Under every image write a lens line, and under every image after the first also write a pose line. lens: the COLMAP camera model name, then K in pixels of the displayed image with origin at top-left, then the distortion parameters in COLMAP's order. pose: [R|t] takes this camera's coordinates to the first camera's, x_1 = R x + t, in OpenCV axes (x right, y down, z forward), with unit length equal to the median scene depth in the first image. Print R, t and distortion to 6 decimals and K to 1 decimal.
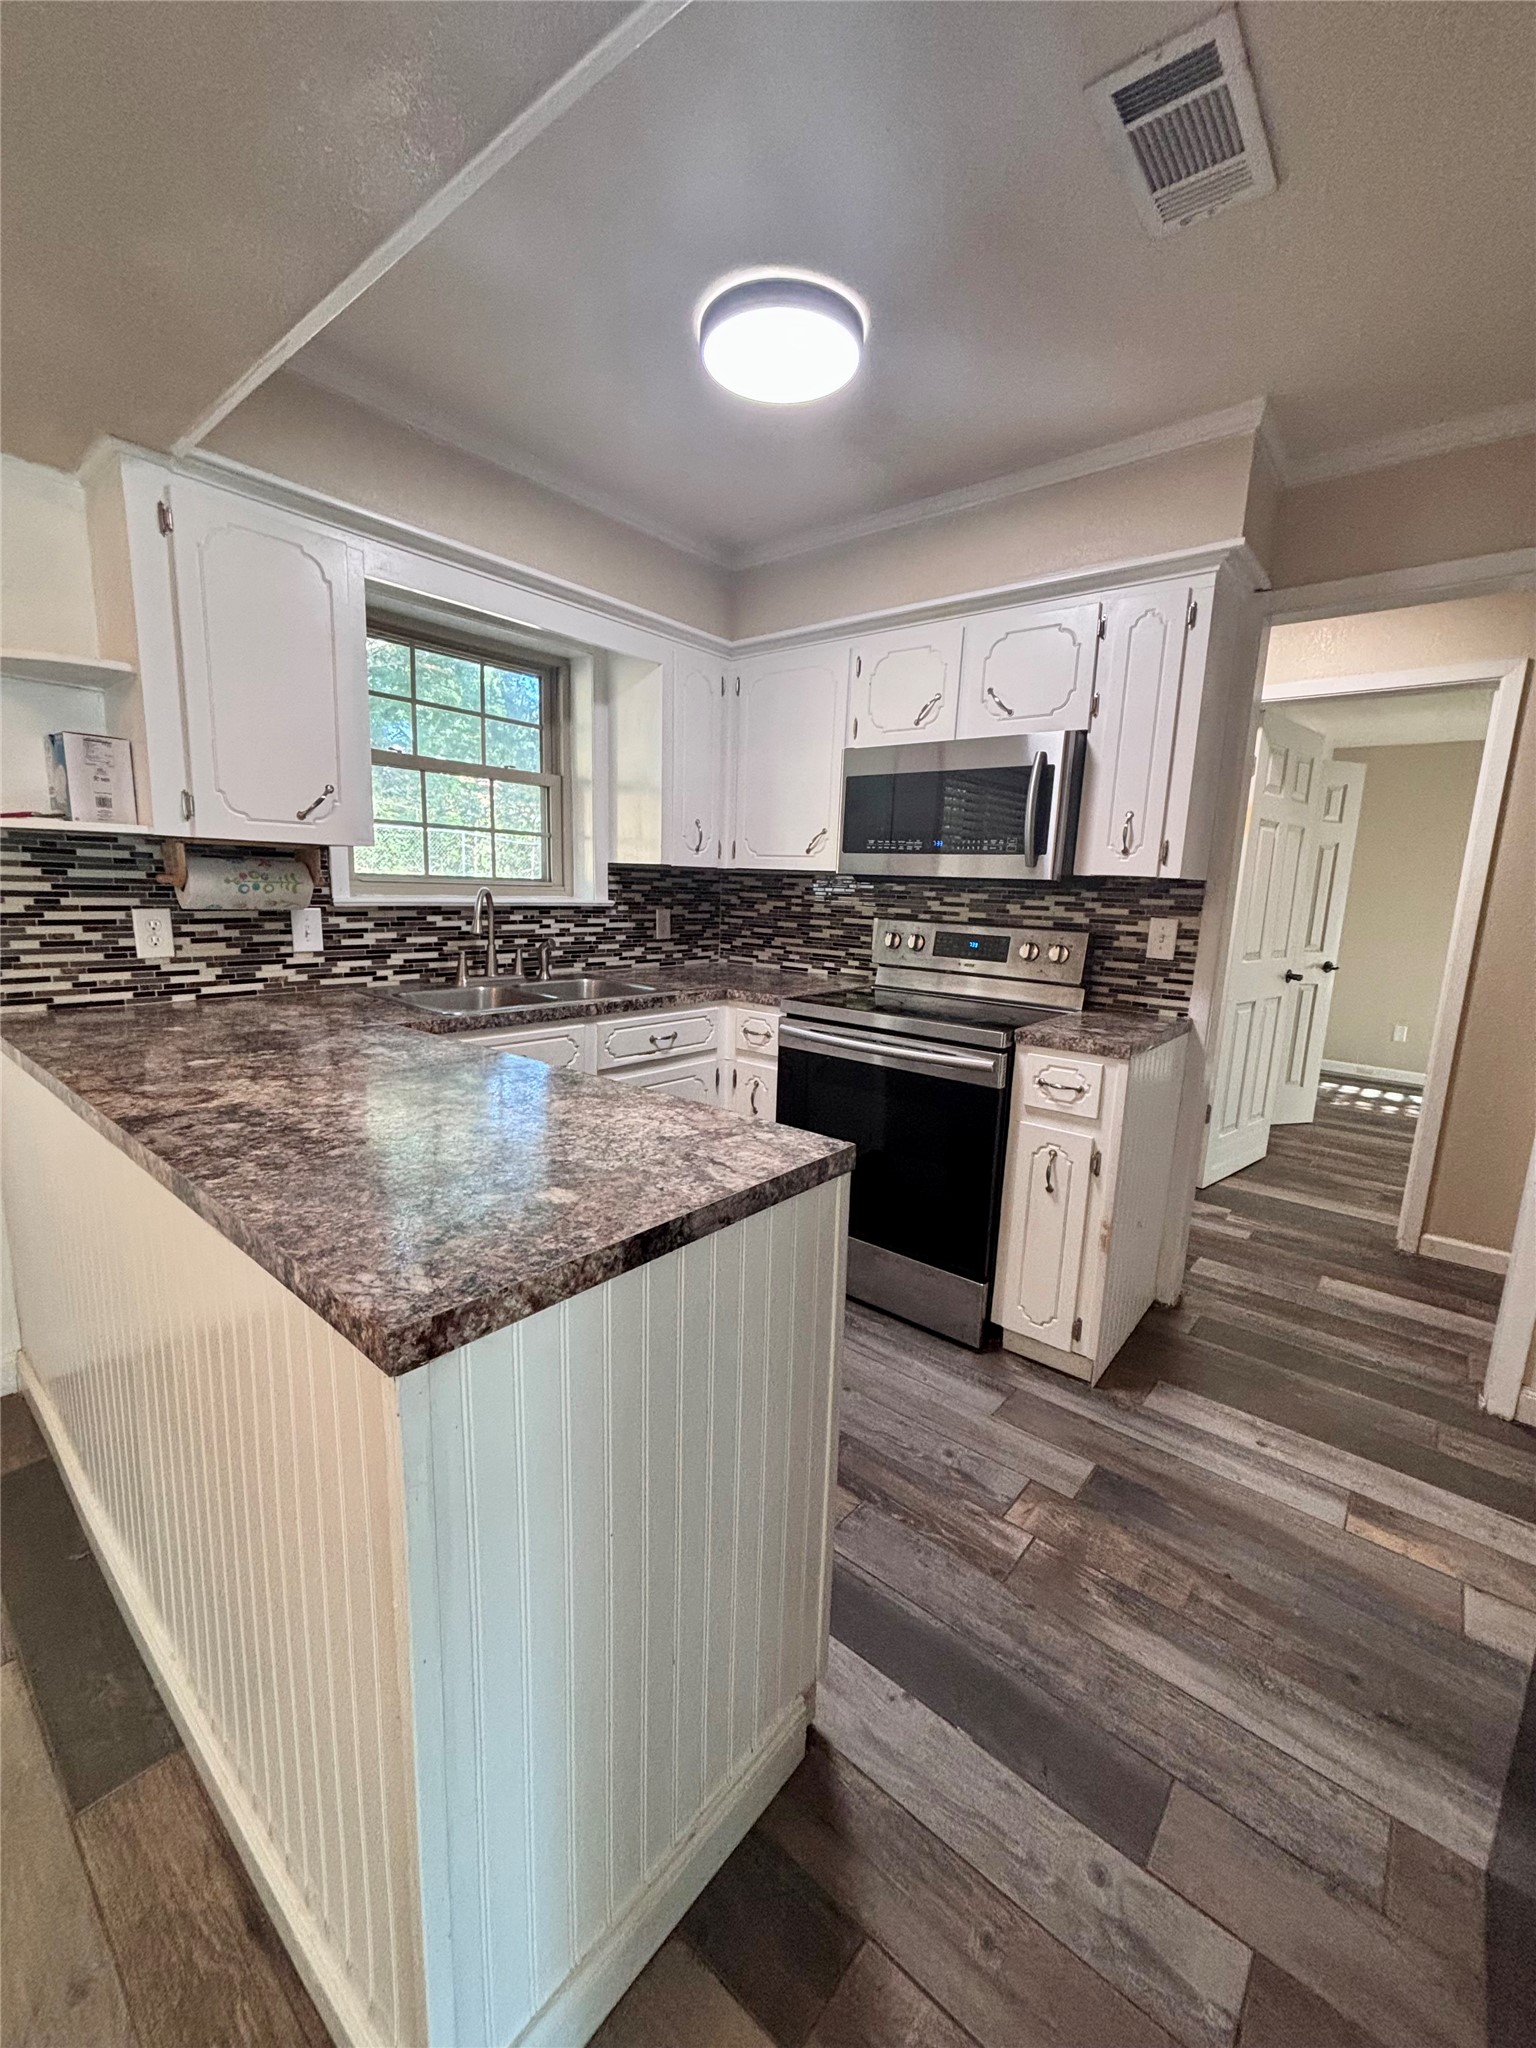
lens RADIAL K [[824.0, 0, 771.8], [0, 824.0, 1028.6], [0, 0, 1]] dist [0.000237, -0.001757]
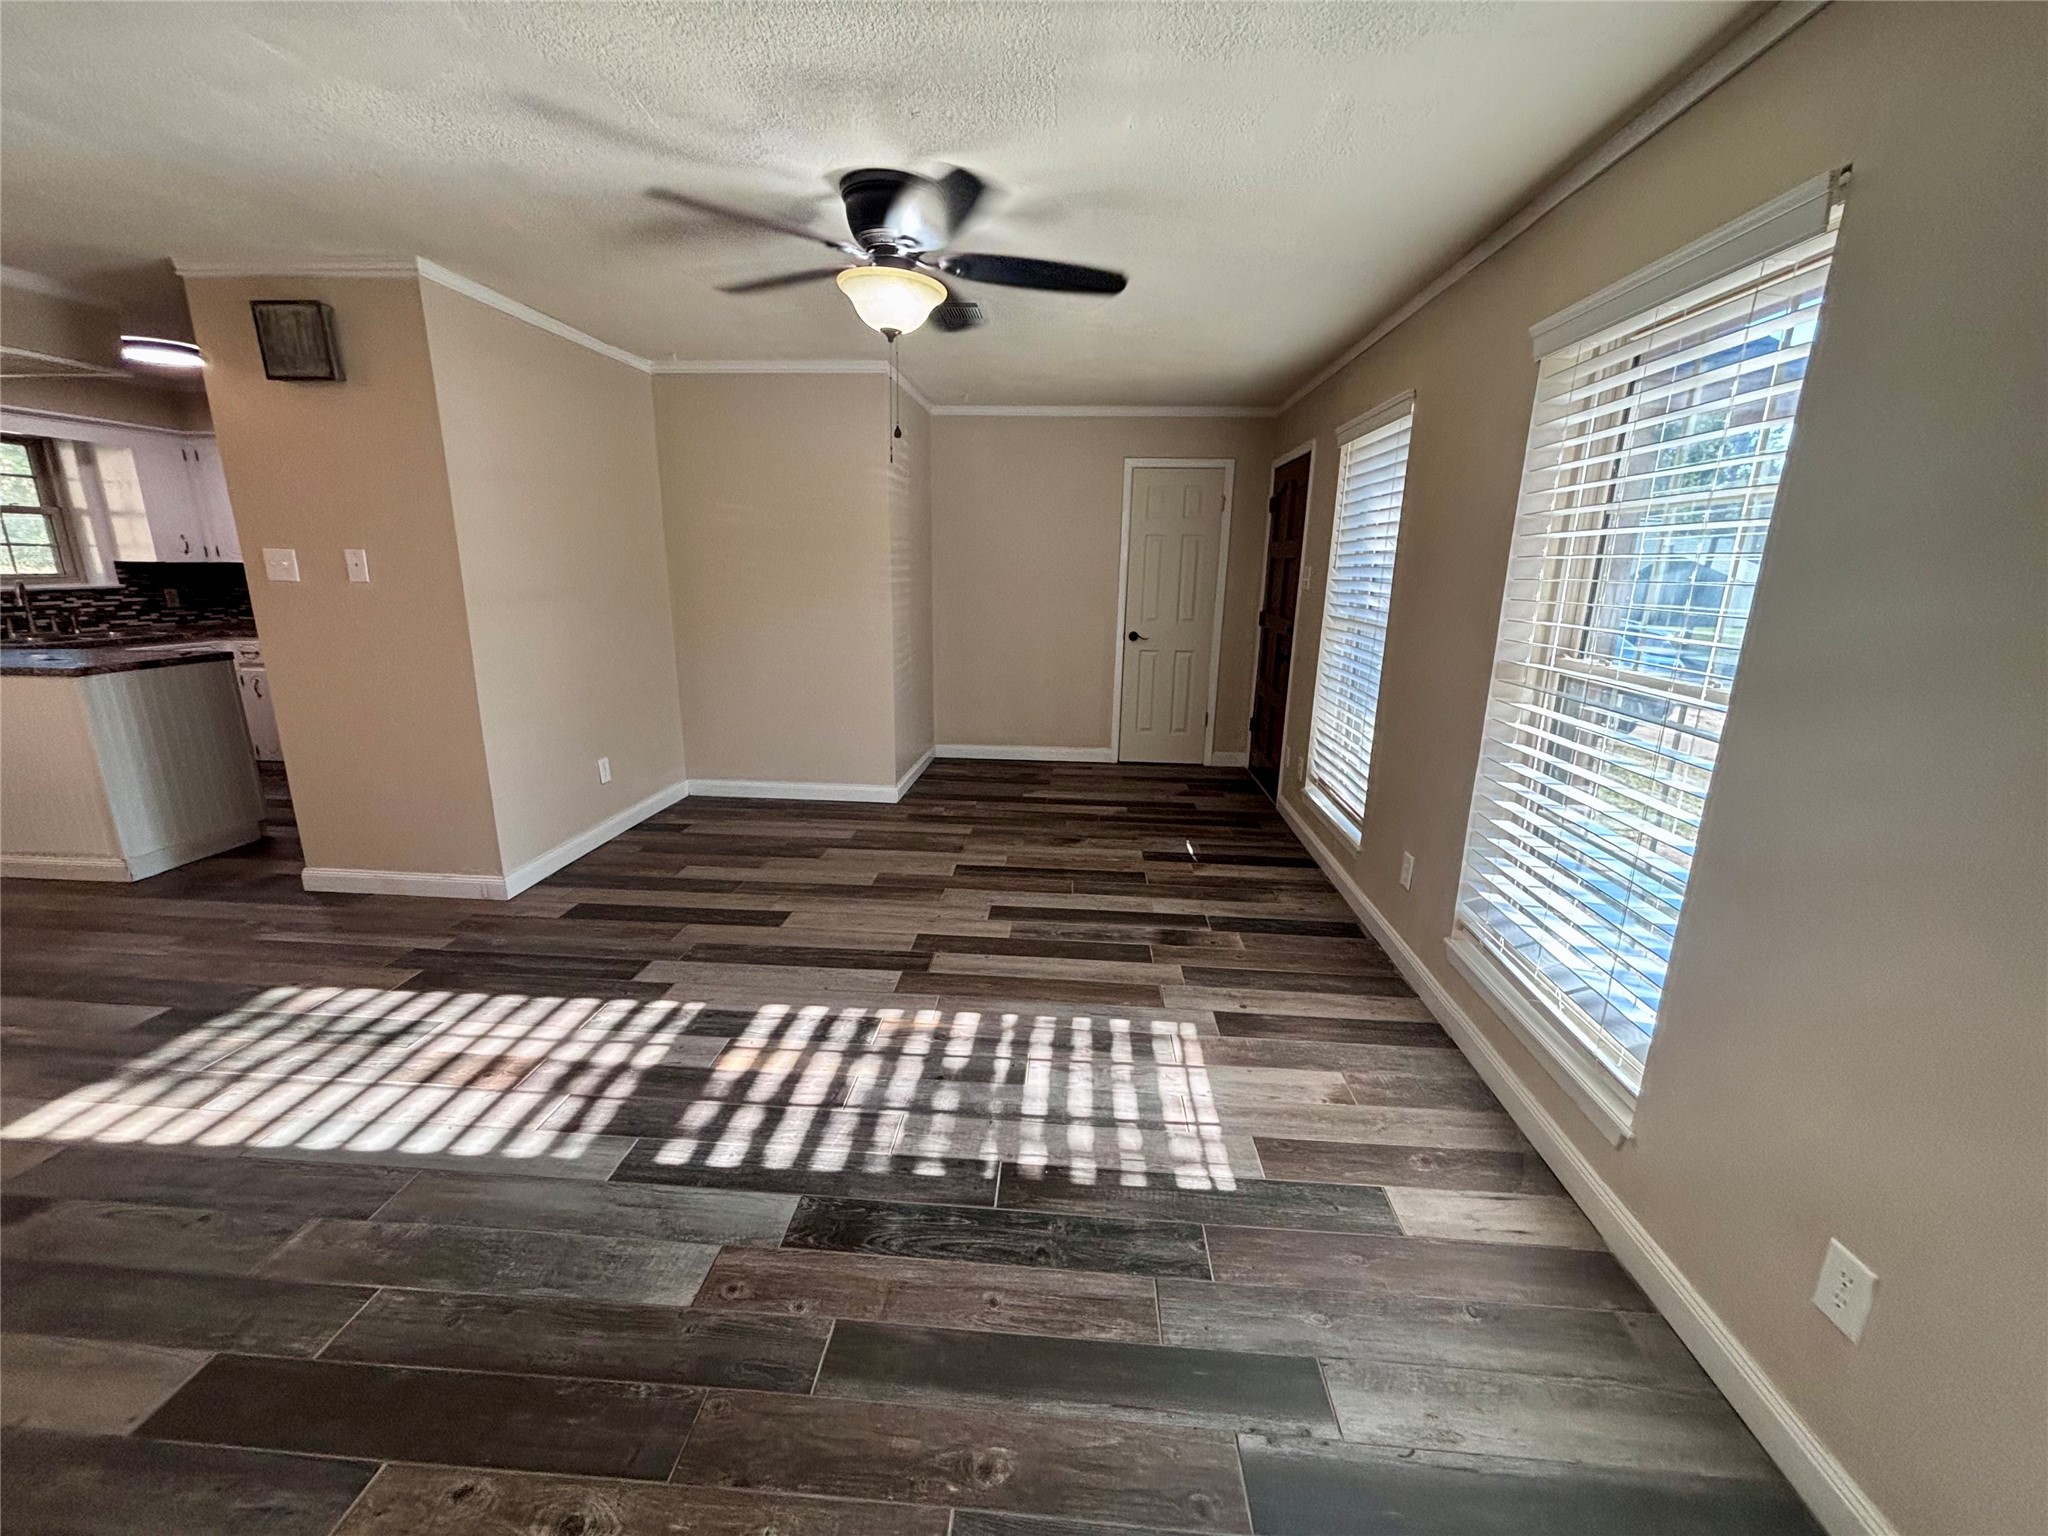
lens RADIAL K [[824.0, 0, 1029.1], [0, 824.0, 764.2], [0, 0, 1]] dist [0.000237, -0.001757]
pose [[0.810182, -0.162534, 0.563194, 0.331979], [0.113013, 0.986075, 0.121999, 0.232315], [-0.575181, -0.035193, 0.817269, -1.599238]]
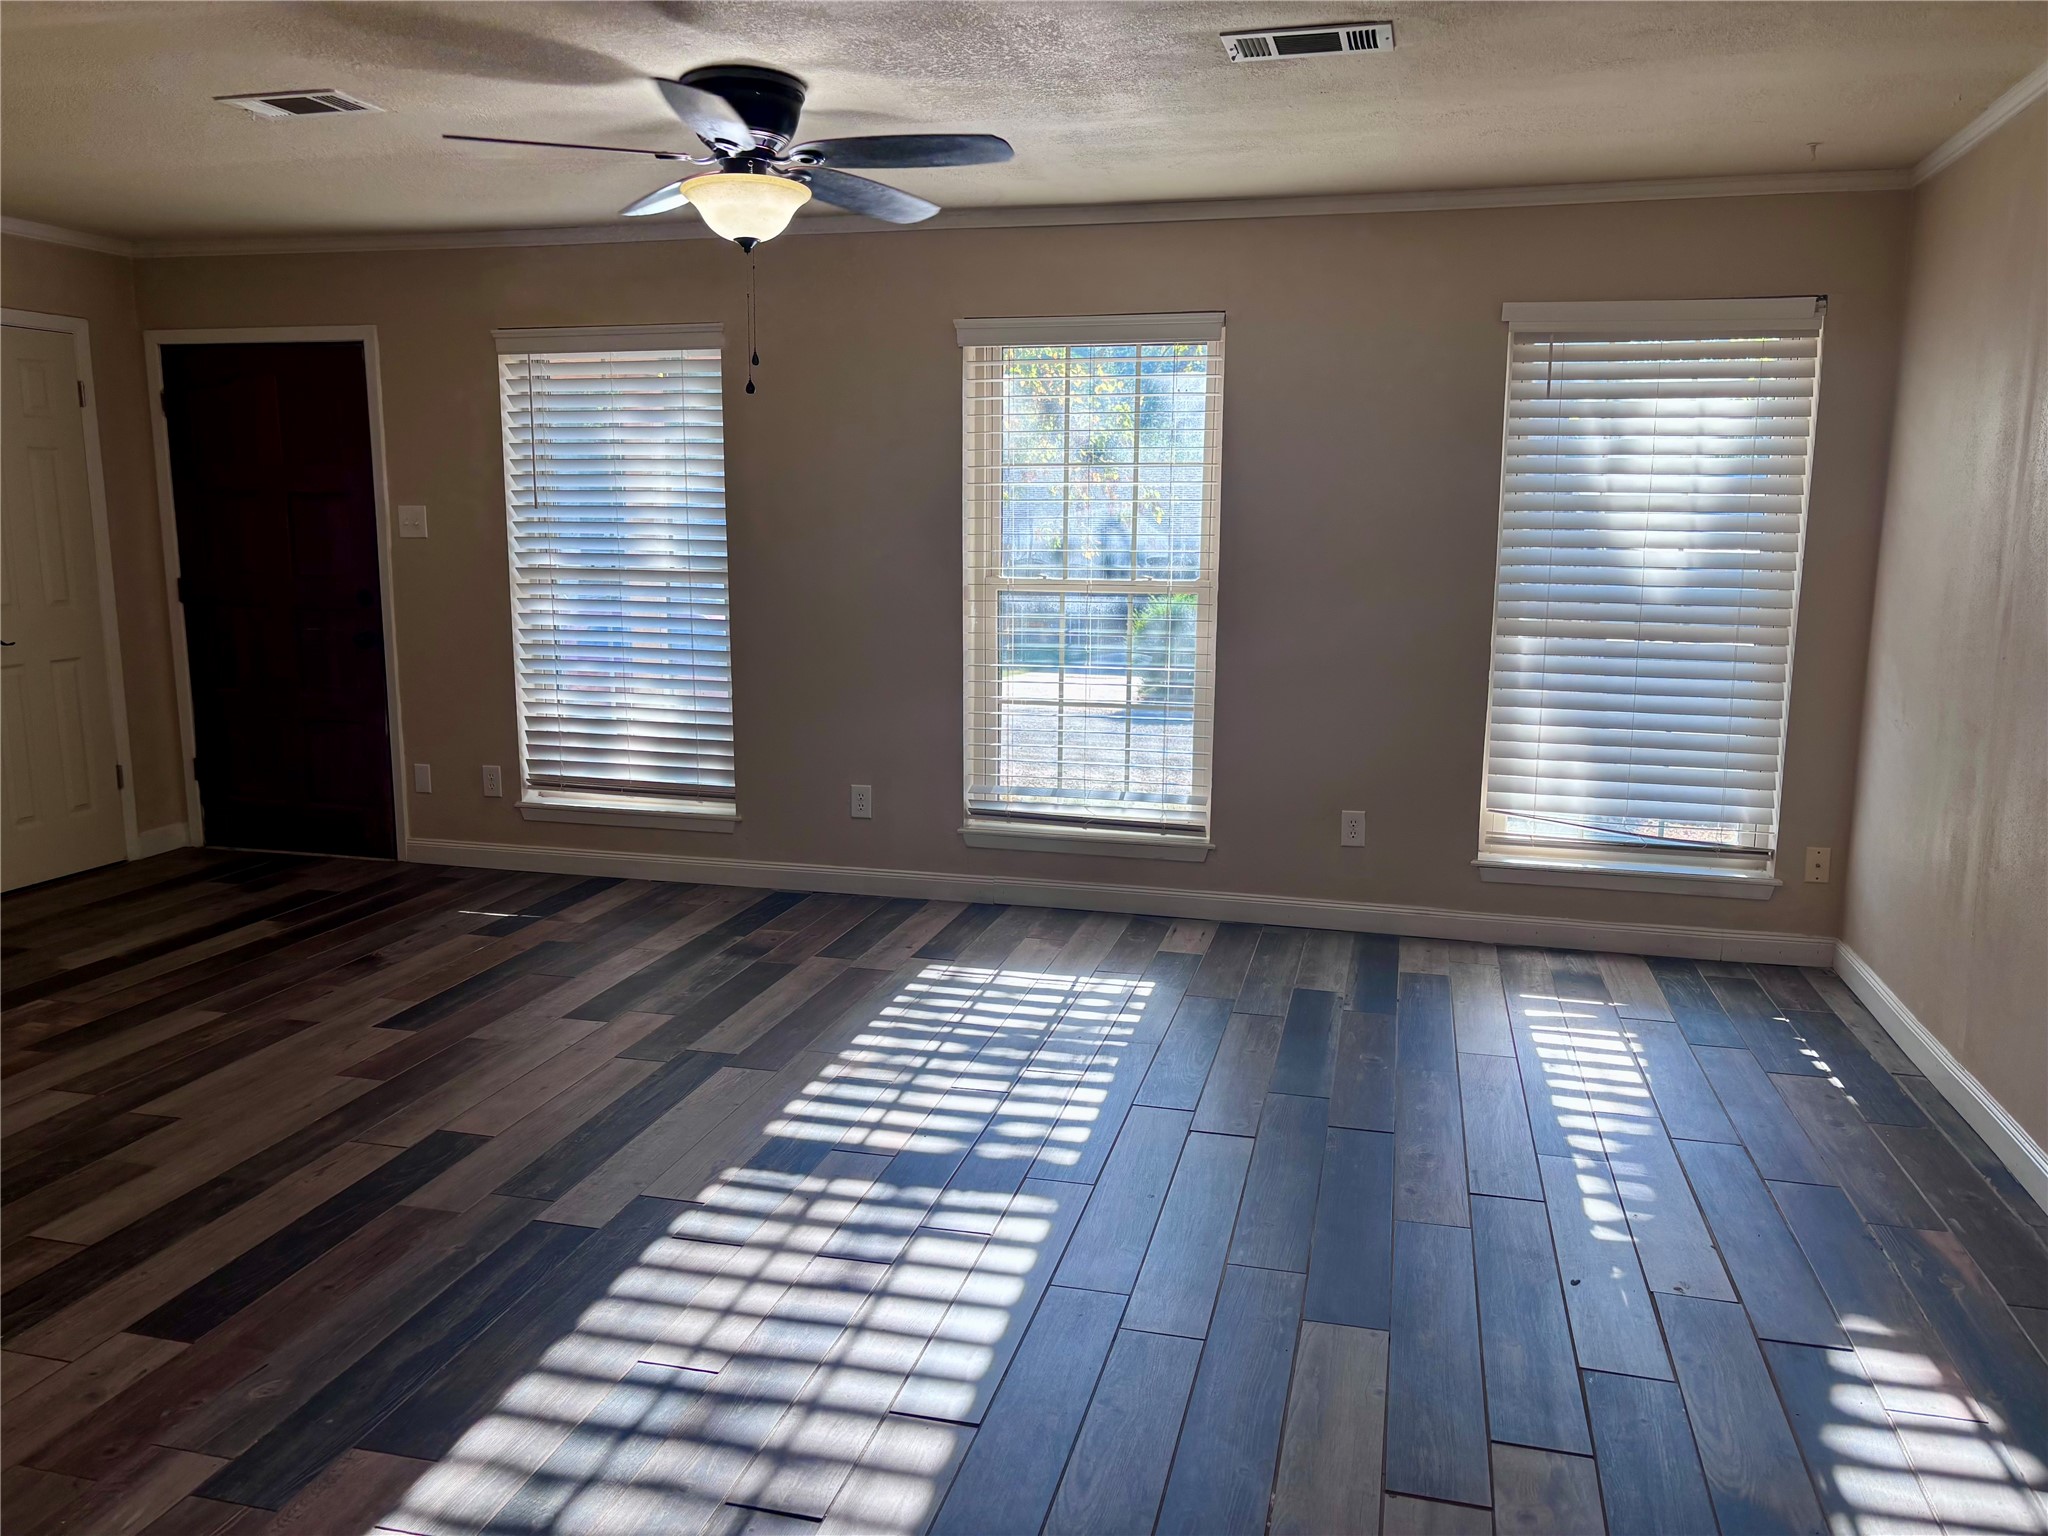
lens RADIAL K [[1544.2, 0, 1009.5], [0, 1544.2, 758.9], [0, 0, 1]] dist [0.047502, -0.008160]
pose [[-0.423106, -0.183509, 0.887303, -0.605834], [0.133460, 0.955973, 0.261350, -0.014864], [-0.896197, 0.228998, -0.379987, -0.387415]]
